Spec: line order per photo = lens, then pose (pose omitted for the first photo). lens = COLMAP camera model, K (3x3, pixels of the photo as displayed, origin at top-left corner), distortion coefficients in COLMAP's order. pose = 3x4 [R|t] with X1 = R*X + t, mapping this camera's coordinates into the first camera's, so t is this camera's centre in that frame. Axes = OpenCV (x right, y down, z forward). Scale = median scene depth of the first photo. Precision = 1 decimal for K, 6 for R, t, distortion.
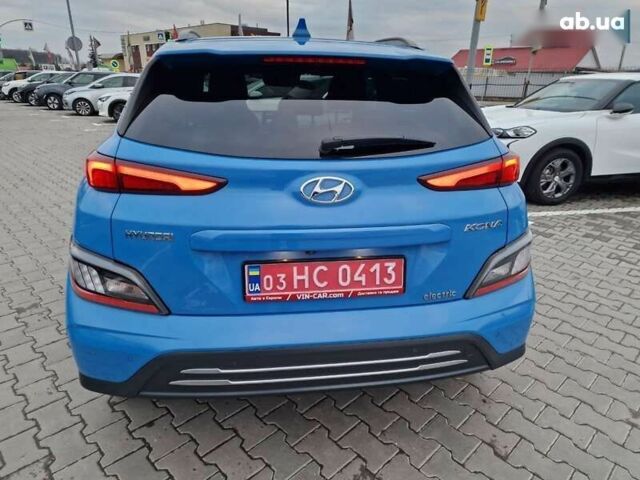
lens RADIAL K [[433.1, 0, 318.6], [0, 433.1, 244.9], [0, 0, 1]] dist [0.063815, -0.038711]
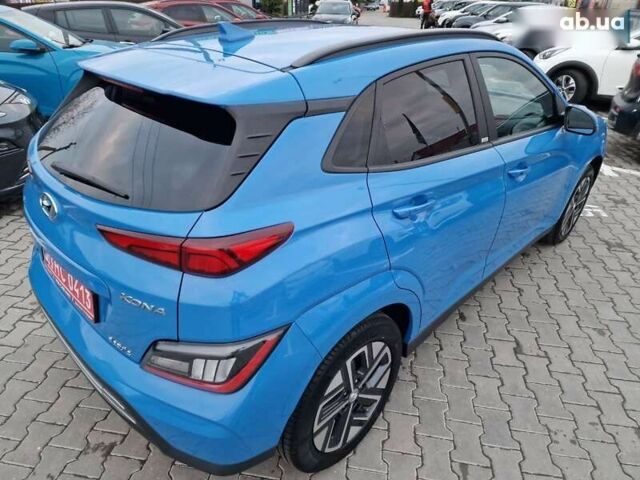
lens RADIAL K [[433.1, 0, 314.7], [0, 433.1, 242.2], [0, 0, 1]] dist [0.063815, -0.038711]
pose [[0.598620, 0.392271, -0.698411, 1.193954], [-0.291429, 0.918790, 0.266260, -0.513877], [0.746139, 0.044149, 0.664325, 0.713161]]
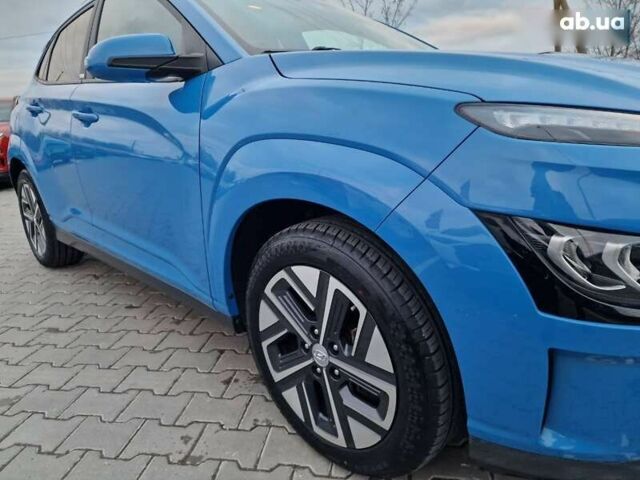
lens RADIAL K [[439.7, 0, 313.6], [0, 439.7, 237.1], [0, 0, 1]] dist [0.057952, -0.054278]
pose [[-0.816739, 0.187019, -0.545858, 0.664258], [-0.155575, 0.839606, 0.520441, -1.071581], [0.555638, 0.509986, -0.656644, 3.839242]]
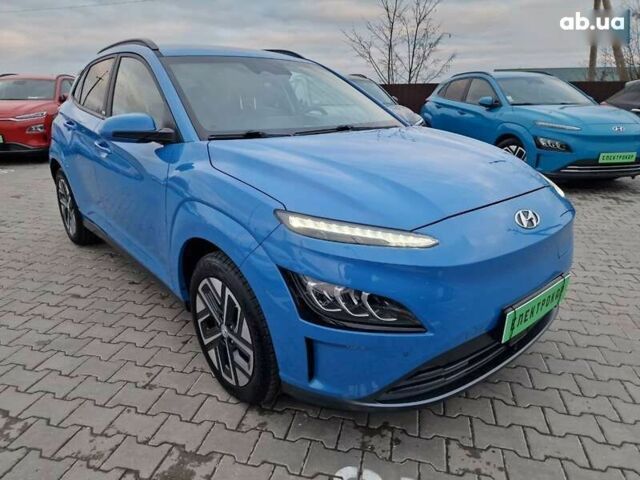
lens RADIAL K [[439.7, 0, 318.5], [0, 439.7, 236.9], [0, 0, 1]] dist [0.057952, -0.054278]
pose [[-0.857728, 0.157675, -0.489327, 0.622423], [-0.184739, 0.793702, 0.579576, -1.545370], [0.479764, 0.587517, -0.651652, 4.283719]]
